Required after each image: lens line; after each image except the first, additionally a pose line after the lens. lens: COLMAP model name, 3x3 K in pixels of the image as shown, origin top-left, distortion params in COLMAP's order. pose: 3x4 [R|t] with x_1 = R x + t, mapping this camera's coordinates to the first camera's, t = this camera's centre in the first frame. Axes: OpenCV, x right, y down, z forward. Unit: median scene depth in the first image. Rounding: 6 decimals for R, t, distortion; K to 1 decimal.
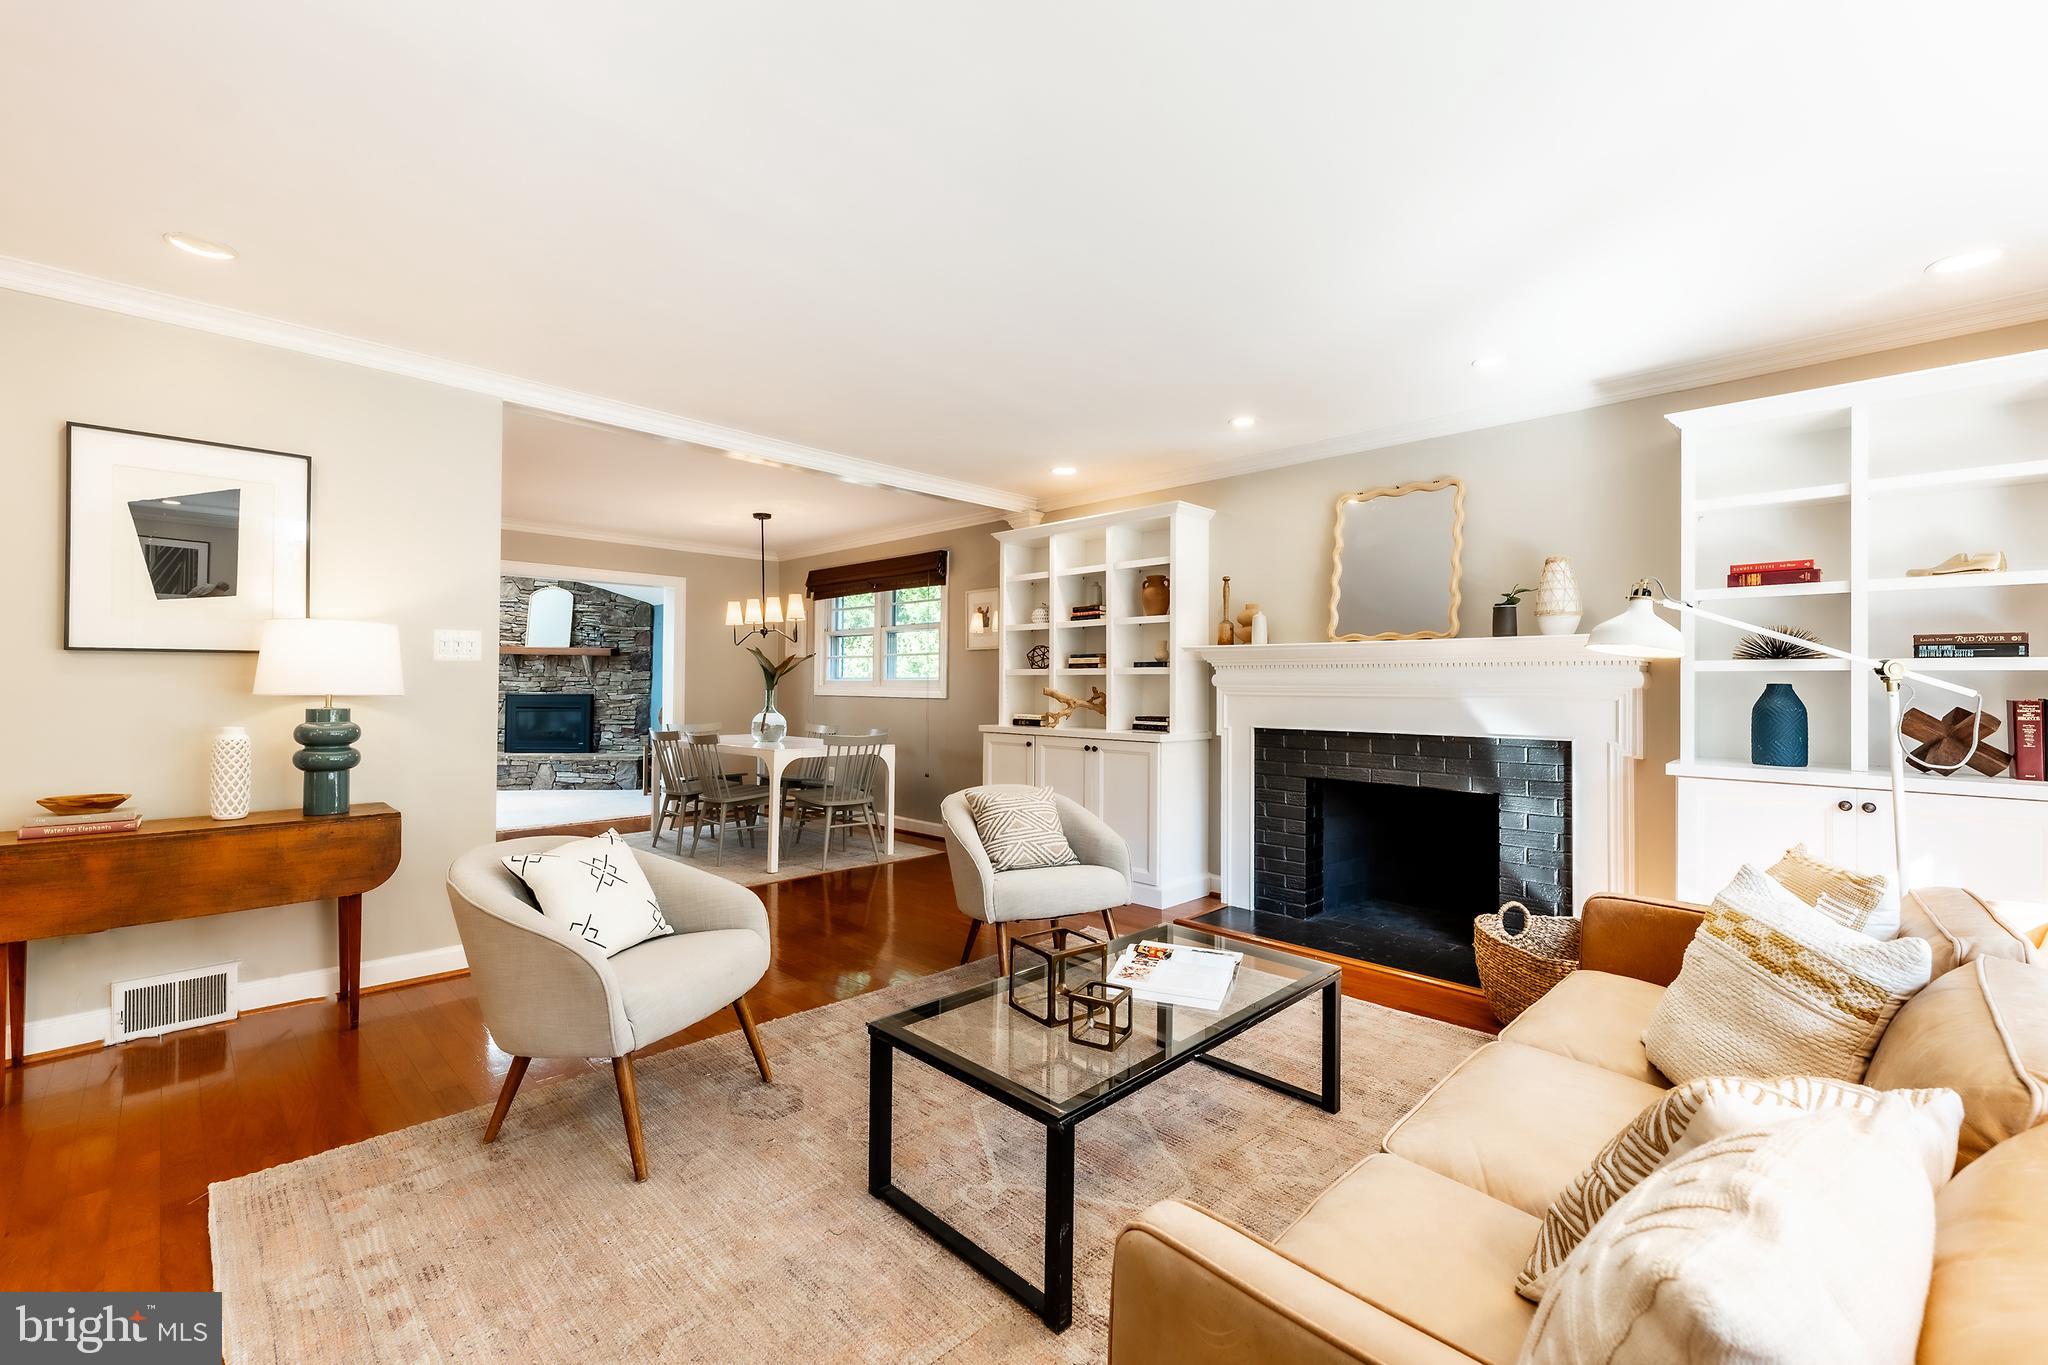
lens RADIAL K [[855.5, 0, 1021.3], [0, 855.5, 668.3], [0, 0, 1]] dist [0.000003, -0.000006]
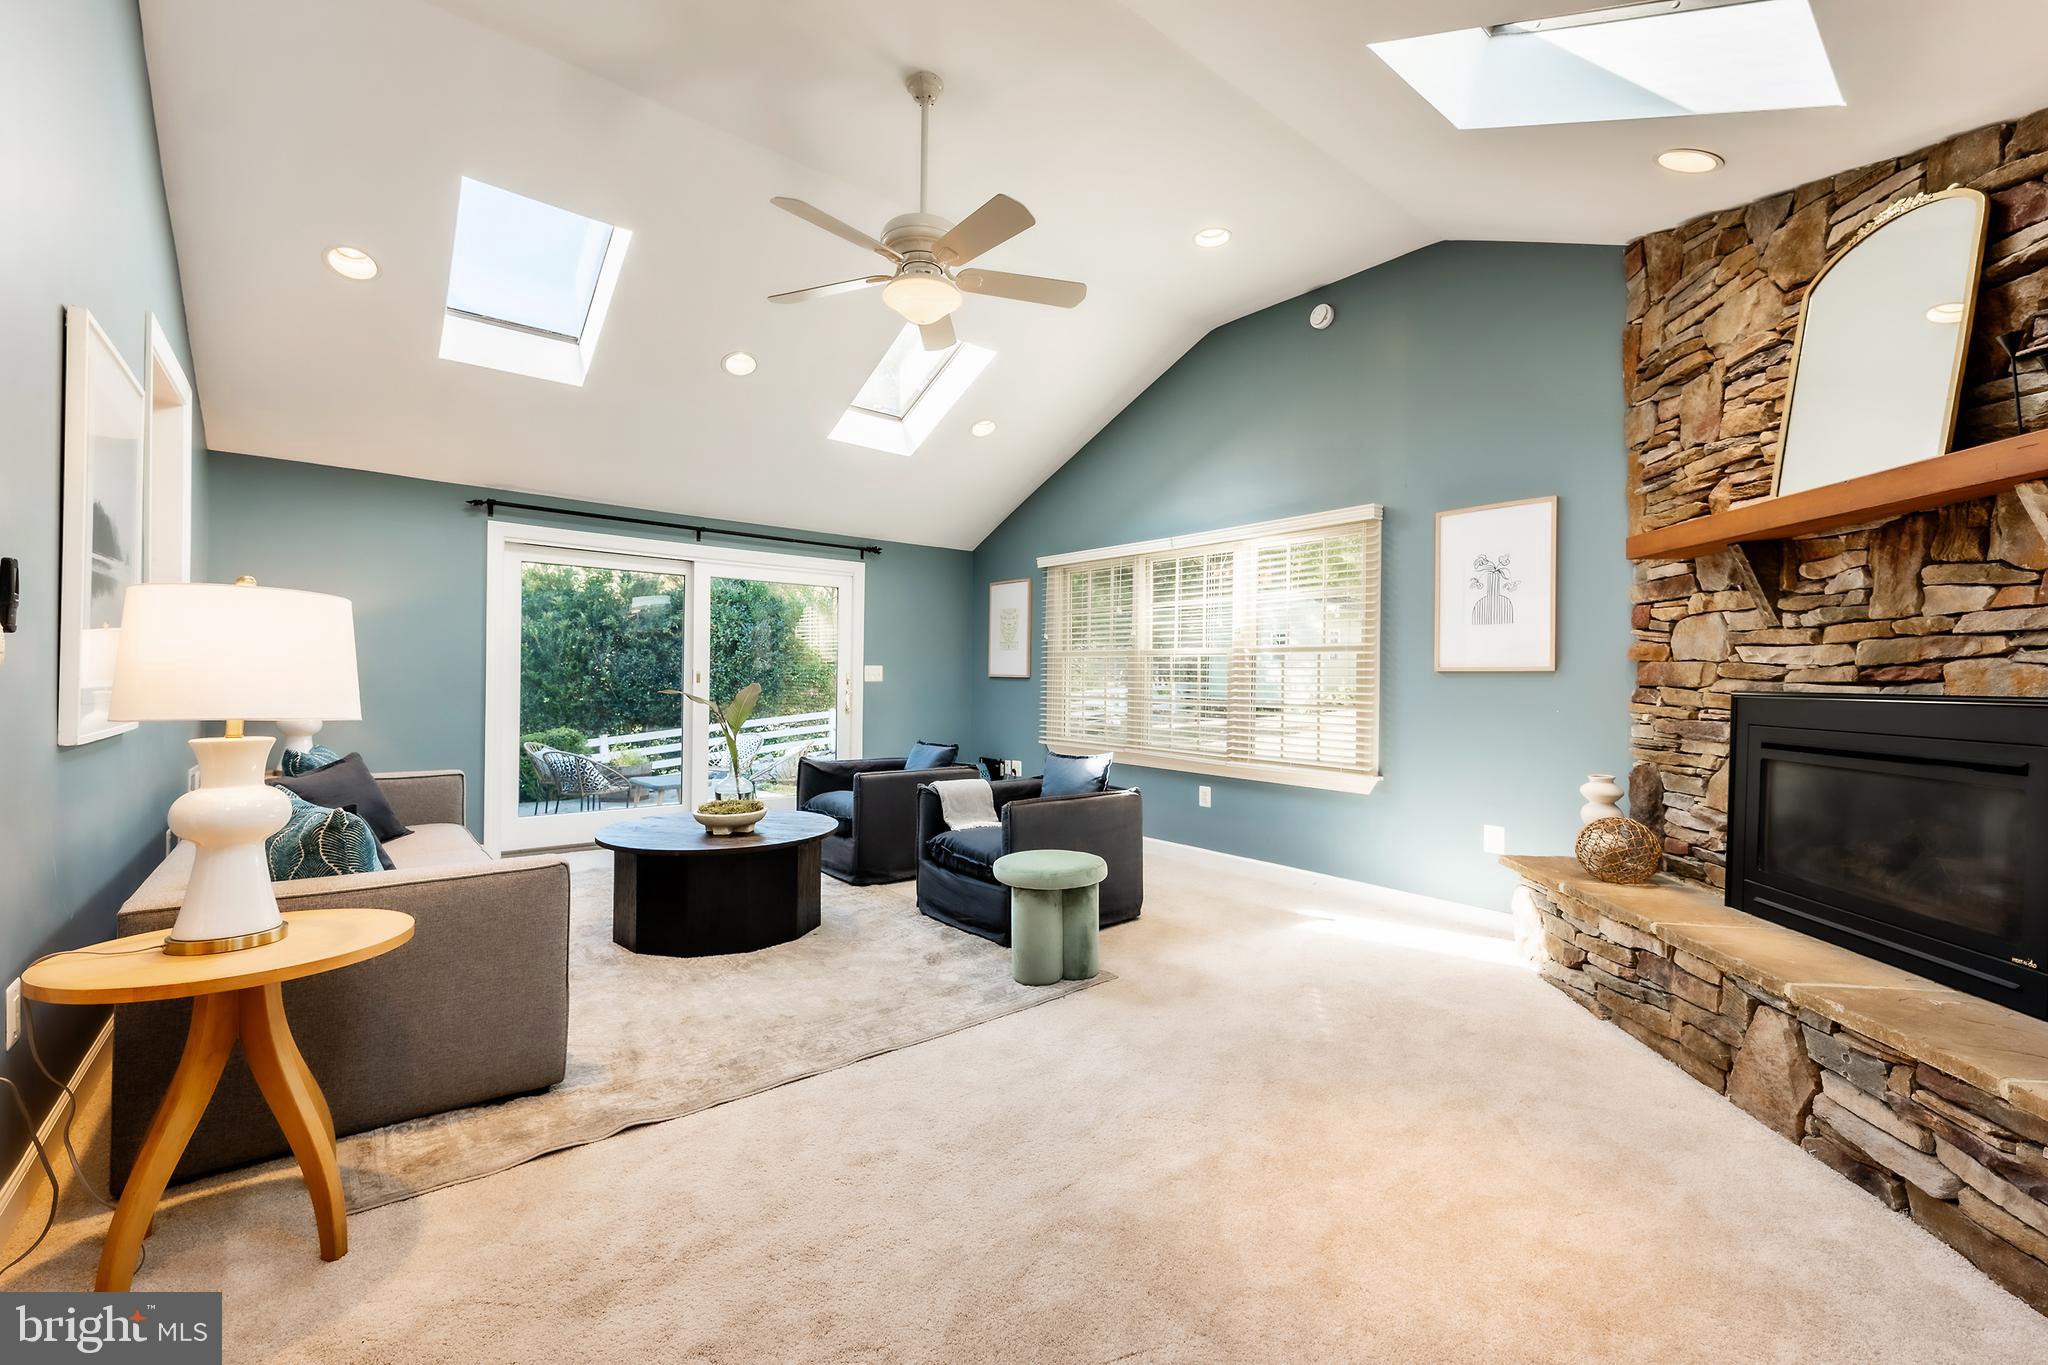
lens RADIAL K [[844.1, 0, 1024.0], [0, 844.1, 682.5], [0, 0, 1]] dist [0.001718, -0.000596]
pose [[-0.108621, -0.001849, -0.994082, -0.663843], [0.004820, 0.999986, -0.002387, 0.056561], [0.994072, -0.005050, -0.108610, 1.731423]]
